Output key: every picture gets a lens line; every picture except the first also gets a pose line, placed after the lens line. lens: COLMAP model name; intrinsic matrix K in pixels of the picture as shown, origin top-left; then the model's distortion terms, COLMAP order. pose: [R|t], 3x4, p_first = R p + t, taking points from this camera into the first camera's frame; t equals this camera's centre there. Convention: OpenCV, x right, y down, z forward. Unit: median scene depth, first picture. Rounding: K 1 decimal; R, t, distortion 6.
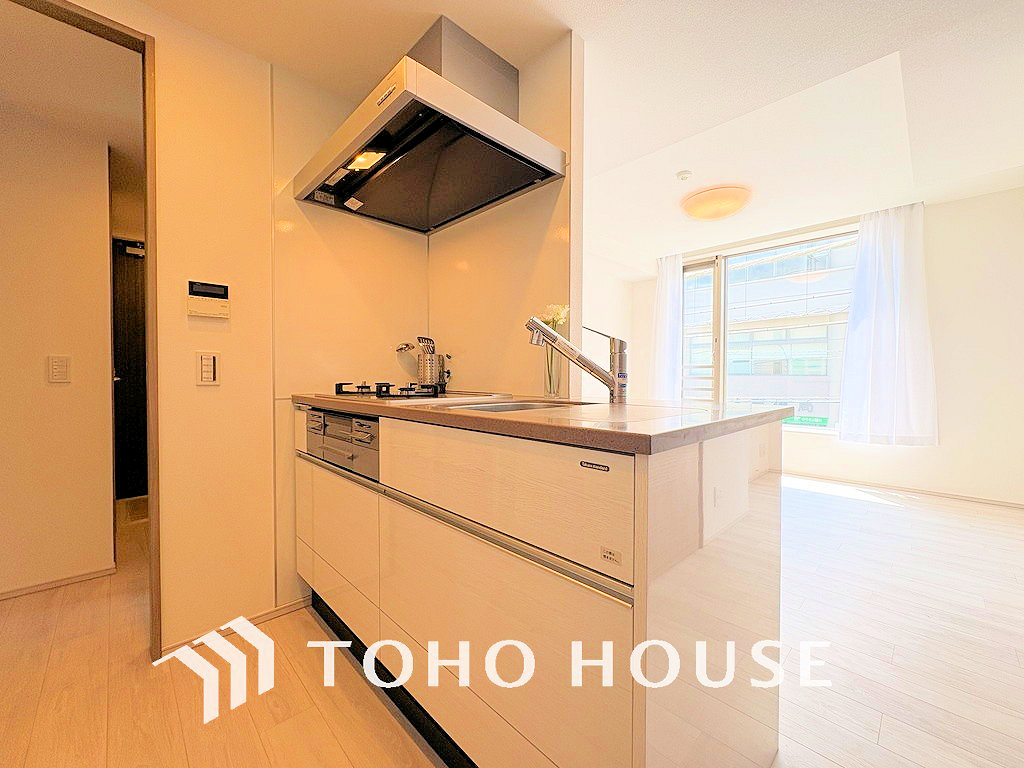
lens RADIAL K [[410.6, 0, 512.0], [0, 410.6, 384.0], [0, 0, 1]] dist [0.000601, 0.000177]
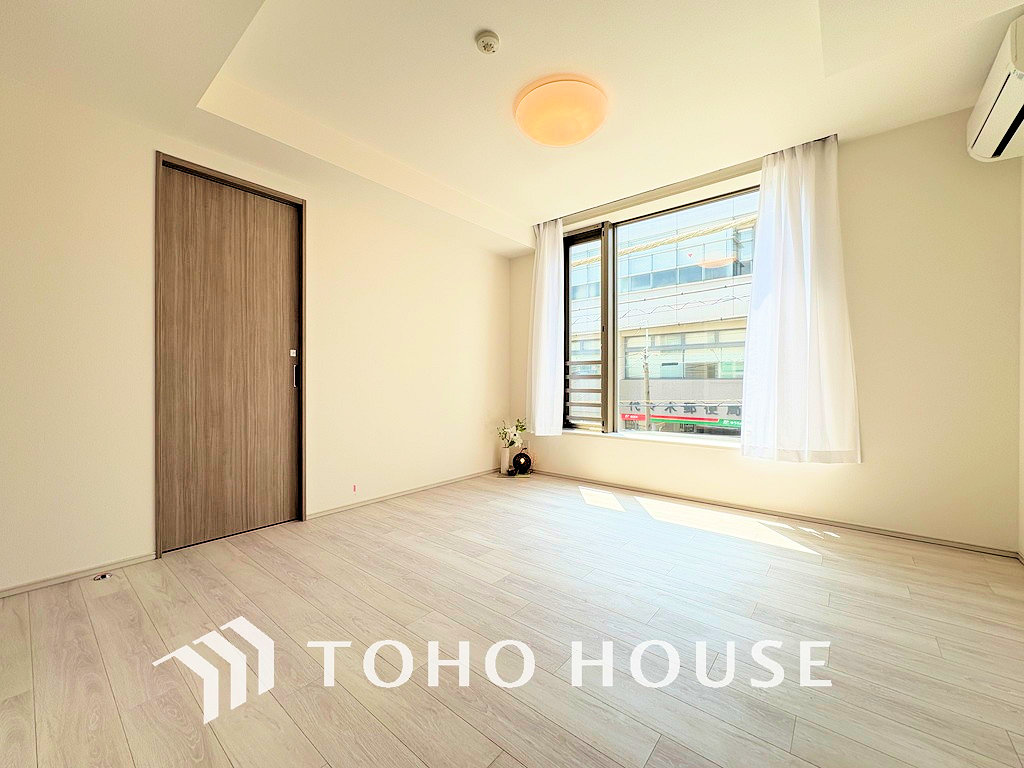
lens RADIAL K [[410.6, 0, 512.0], [0, 410.6, 384.0], [0, 0, 1]] dist [0.000601, 0.000177]
pose [[0.993510, -0.003783, 0.113685, 0.230088], [0.005432, 0.999884, -0.014198, 0.009582], [-0.113618, 0.014724, 0.993415, 0.233184]]
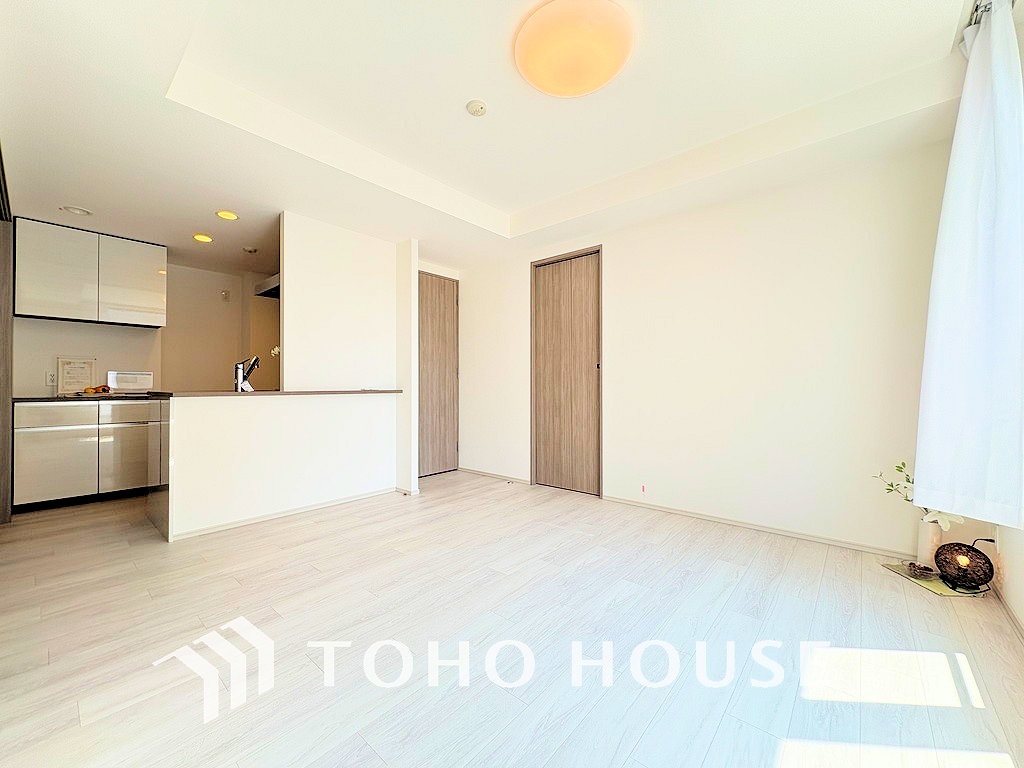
lens RADIAL K [[410.6, 0, 512.0], [0, 410.6, 384.0], [0, 0, 1]] dist [0.000601, 0.000177]
pose [[0.094107, -0.003798, -0.995555, 0.578704], [-0.020686, 0.999769, -0.005770, 0.000115], [0.995347, 0.021137, 0.094007, 0.506463]]
